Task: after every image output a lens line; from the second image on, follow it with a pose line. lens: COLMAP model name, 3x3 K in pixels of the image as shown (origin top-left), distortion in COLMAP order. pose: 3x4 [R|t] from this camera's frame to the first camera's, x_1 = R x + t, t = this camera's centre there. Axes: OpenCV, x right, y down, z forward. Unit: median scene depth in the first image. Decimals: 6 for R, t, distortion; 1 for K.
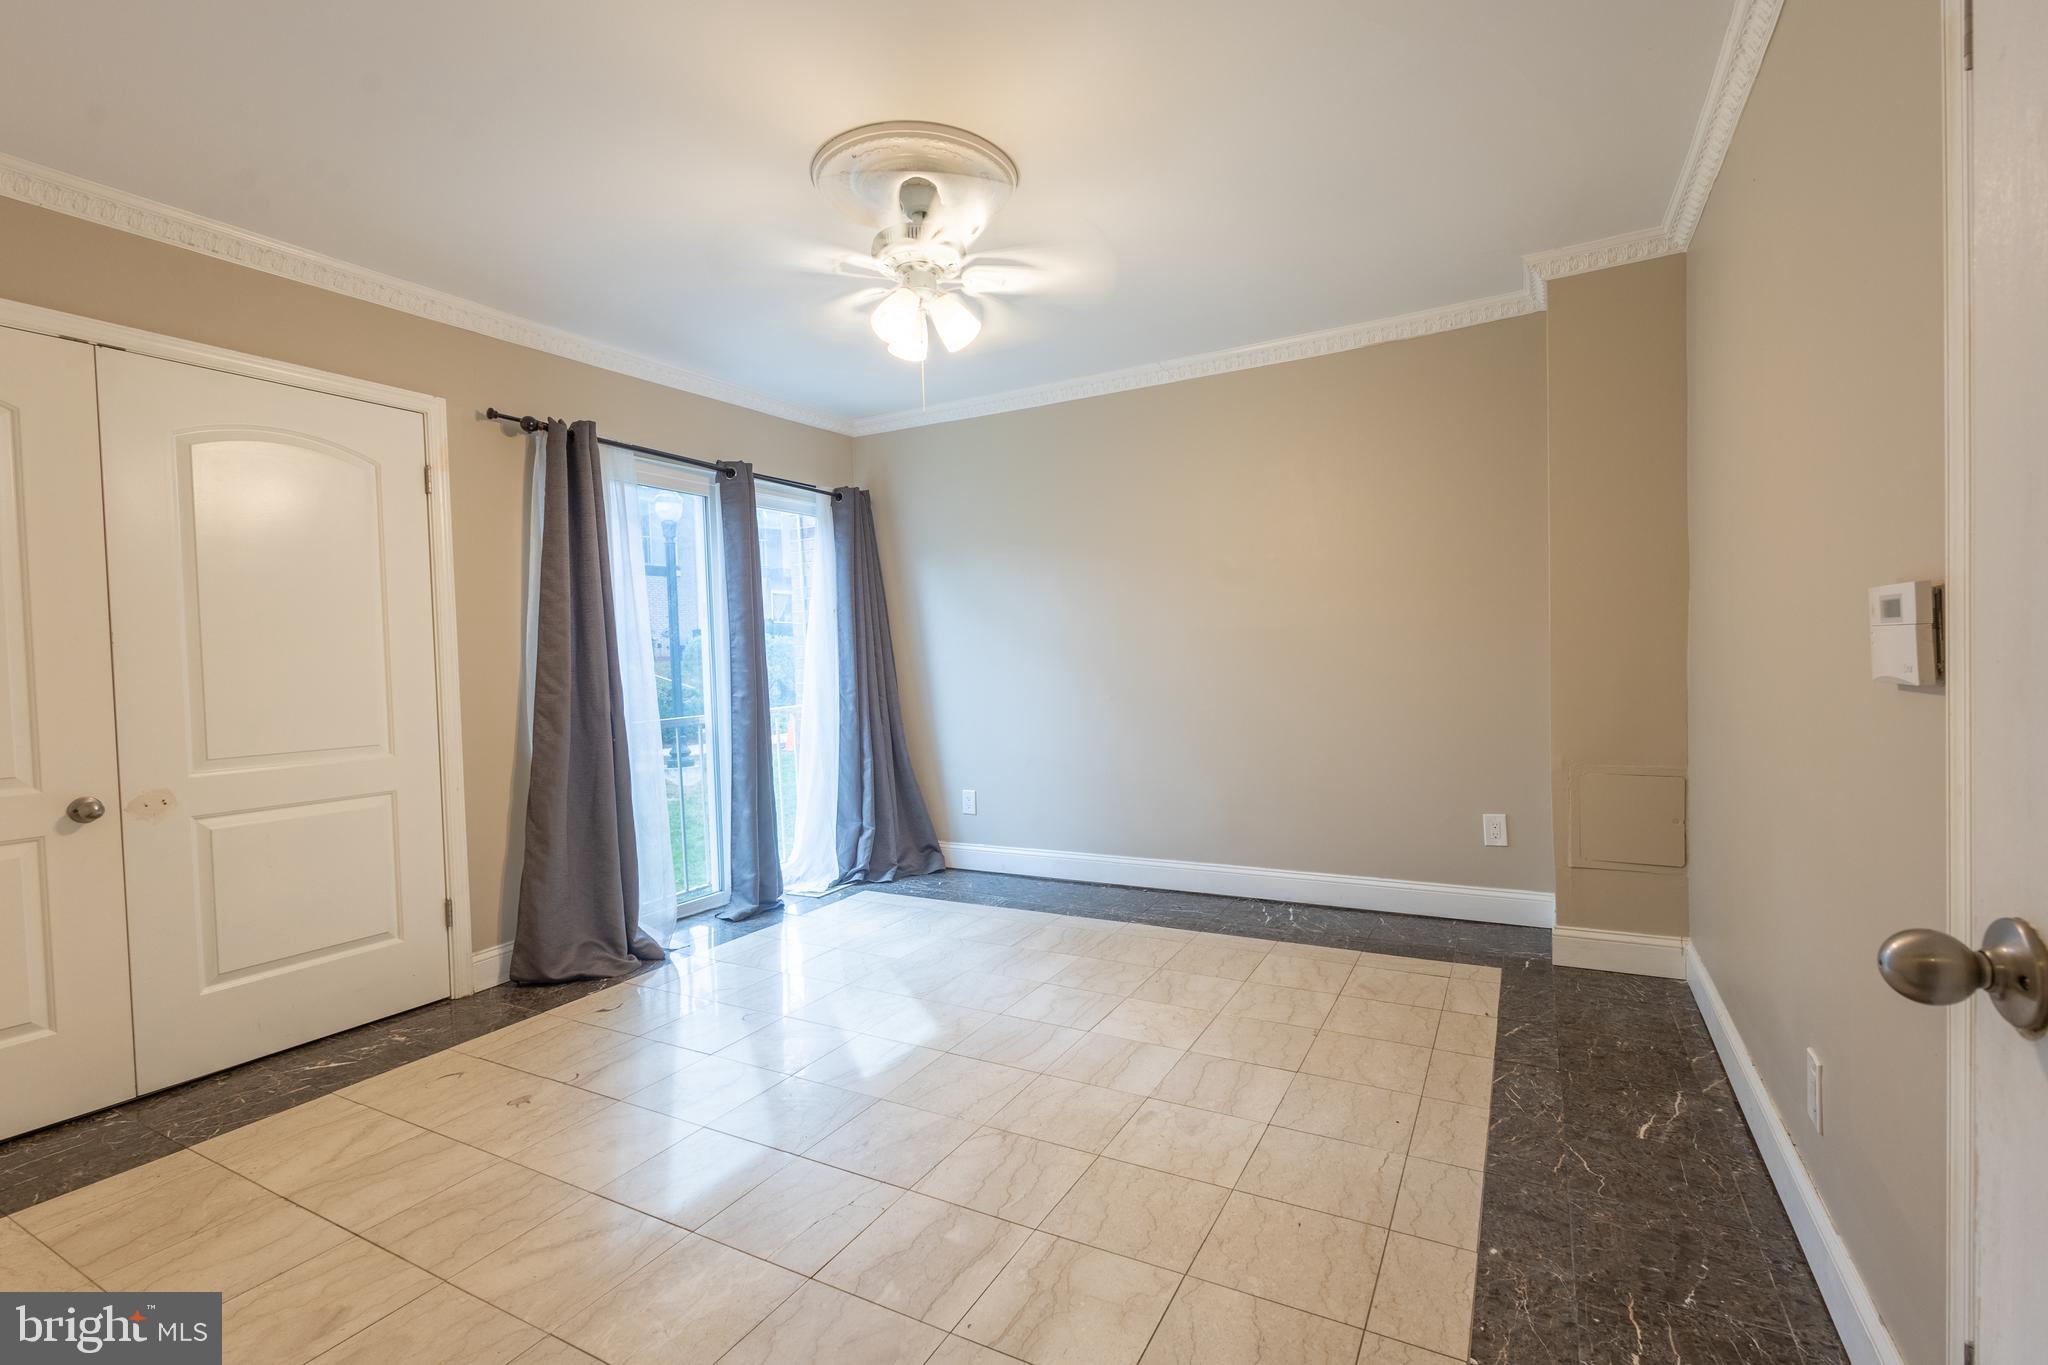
lens RADIAL K [[937.5, 0, 1023.3], [0, 937.5, 678.5], [0, 0, 1]] dist [0.008457, -0.000161]
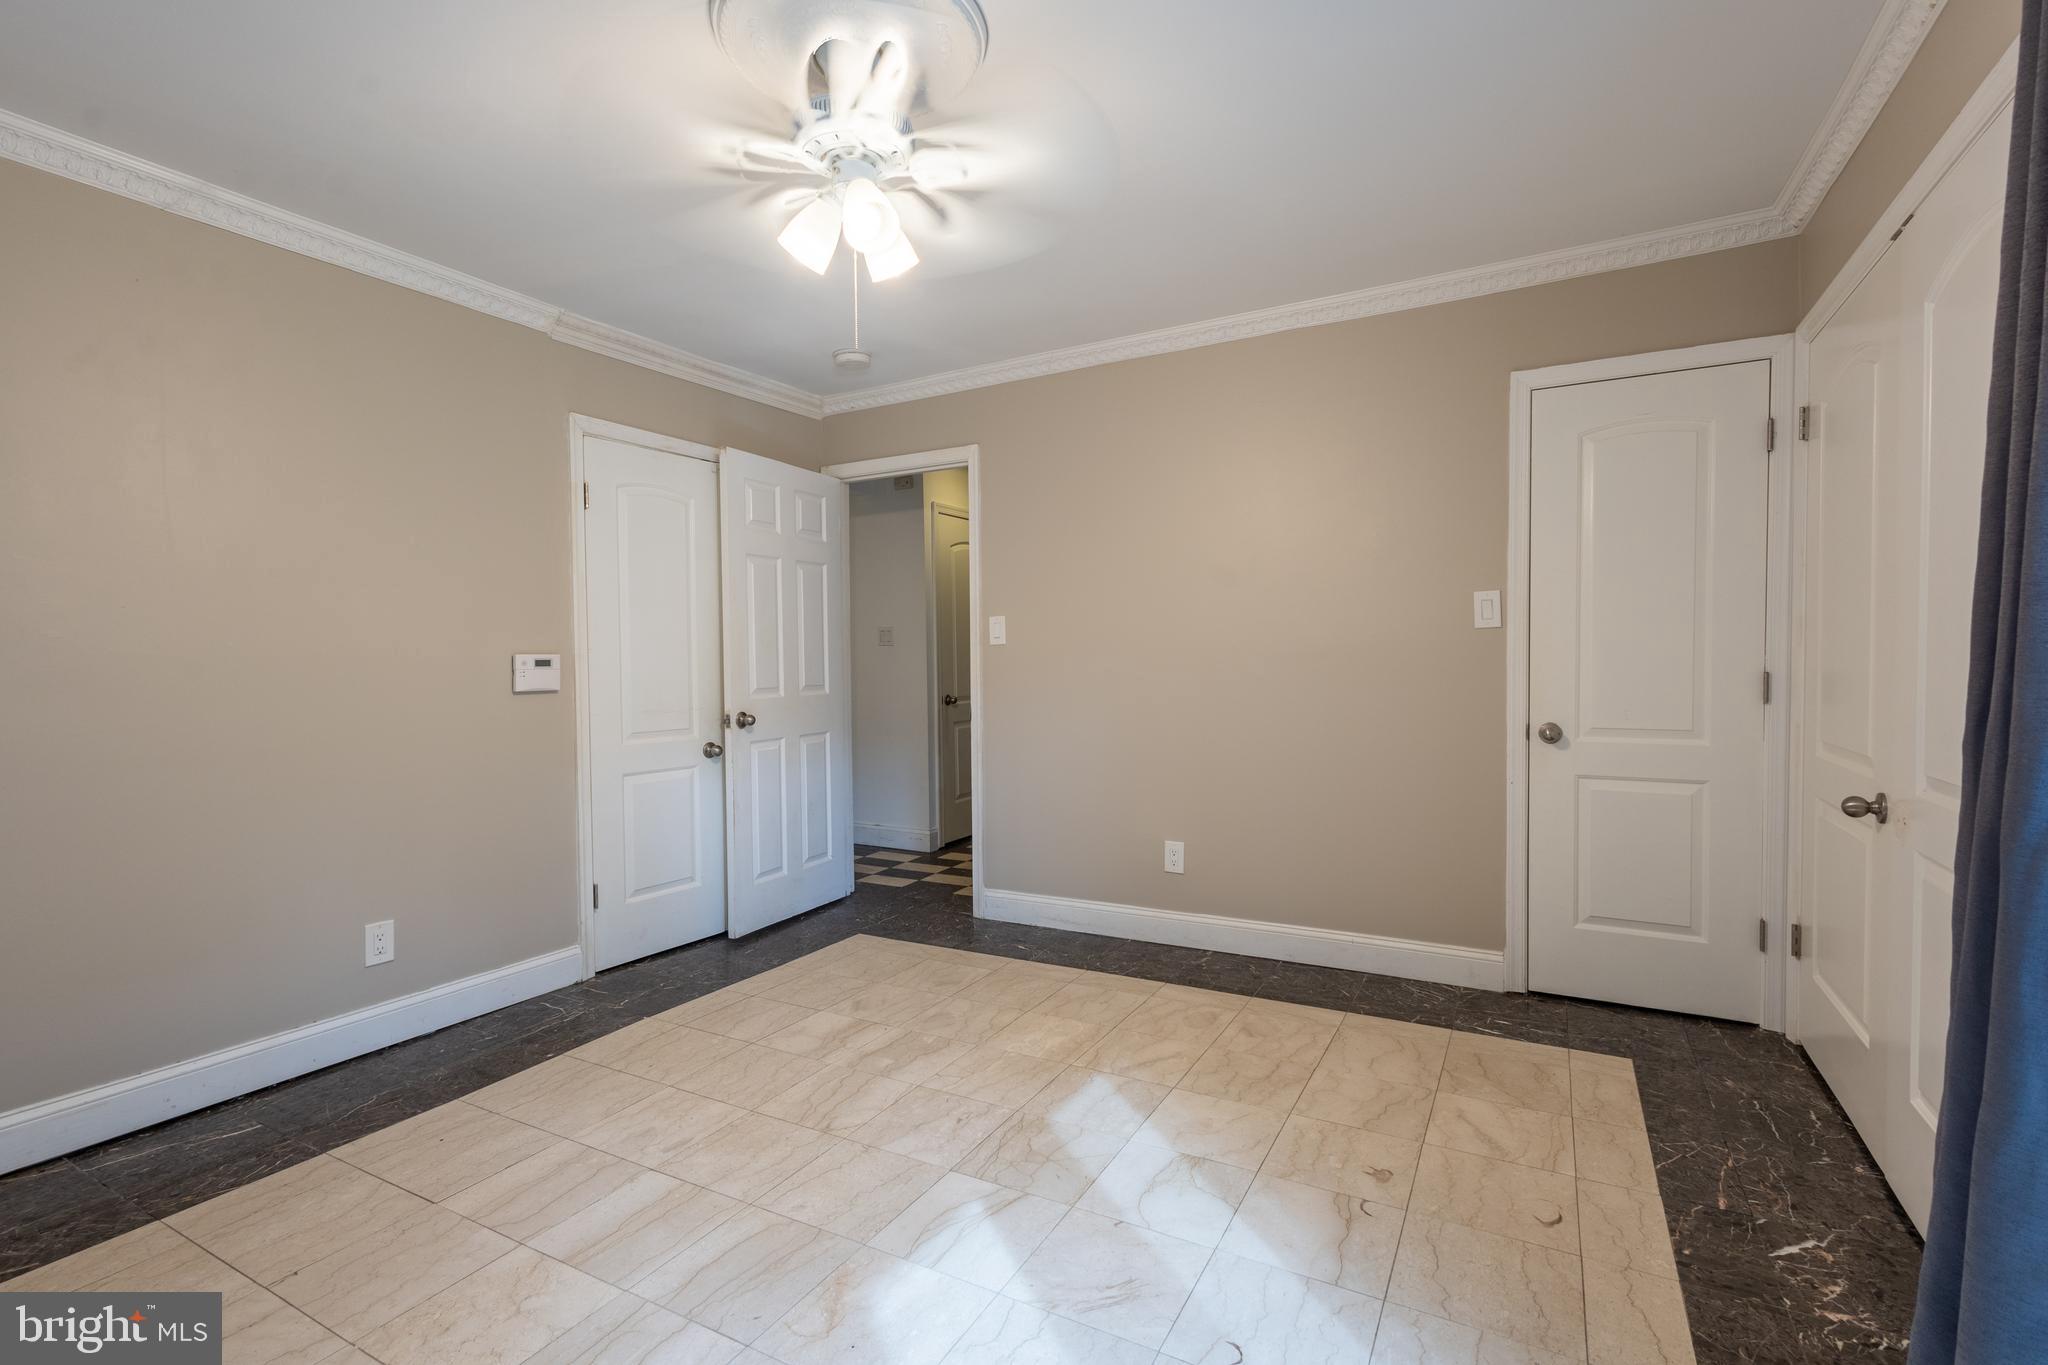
lens RADIAL K [[937.5, 0, 1023.3], [0, 937.5, 678.5], [0, 0, 1]] dist [0.008457, -0.000161]
pose [[-0.999073, 0.042144, 0.008799, -0.249165], [0.042481, 0.998193, 0.042494, -0.043770], [-0.006992, 0.042828, -0.999058, 1.878641]]
